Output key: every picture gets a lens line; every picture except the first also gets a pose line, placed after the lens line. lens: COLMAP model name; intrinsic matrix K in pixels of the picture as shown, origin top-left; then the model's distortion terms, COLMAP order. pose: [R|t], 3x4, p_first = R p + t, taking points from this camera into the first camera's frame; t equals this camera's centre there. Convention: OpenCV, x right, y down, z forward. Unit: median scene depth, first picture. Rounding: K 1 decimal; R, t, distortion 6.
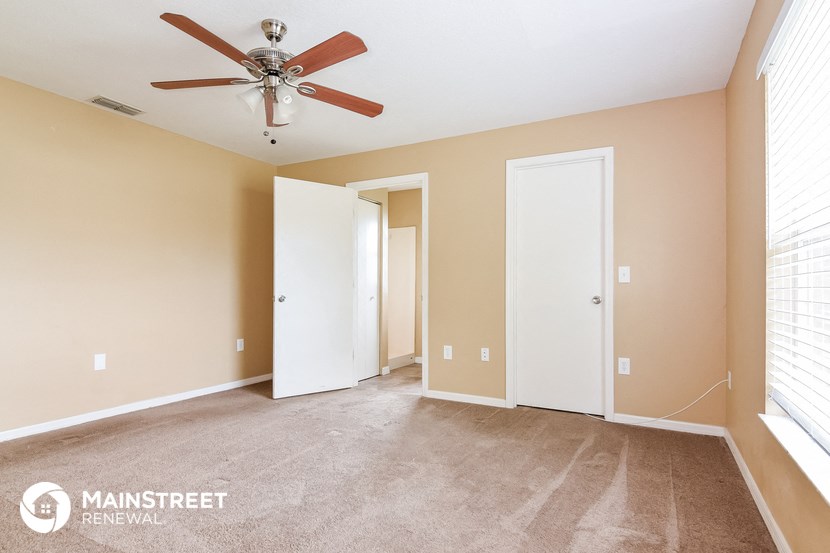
lens RADIAL K [[436.9, 0, 415.0], [0, 436.9, 276.5], [0, 0, 1]] dist [-0.002213, -0.000502]
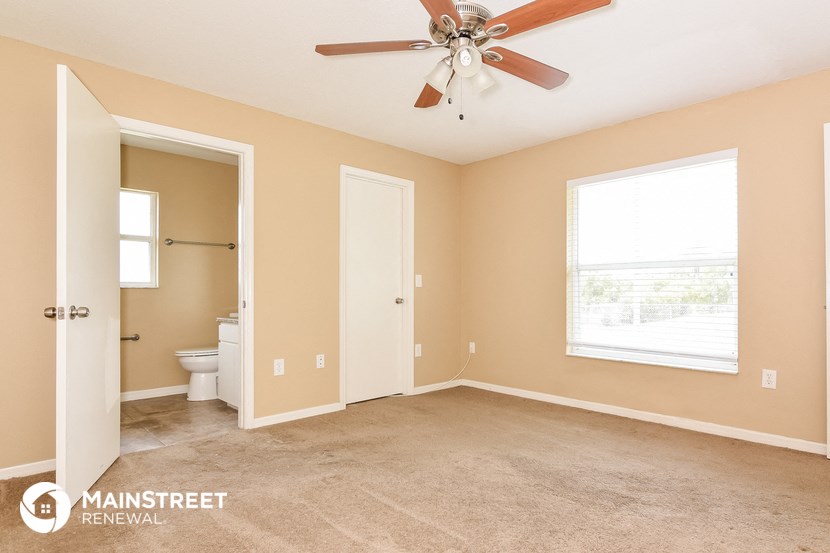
lens RADIAL K [[452.5, 0, 418.1], [0, 452.5, 290.3], [0, 0, 1]] dist [-0.002715, -0.002439]
pose [[0.306424, 0.007905, 0.951862, -0.784835], [-0.019137, 0.999815, -0.002143, 0.024288], [-0.951703, -0.017560, 0.306518, 0.551015]]
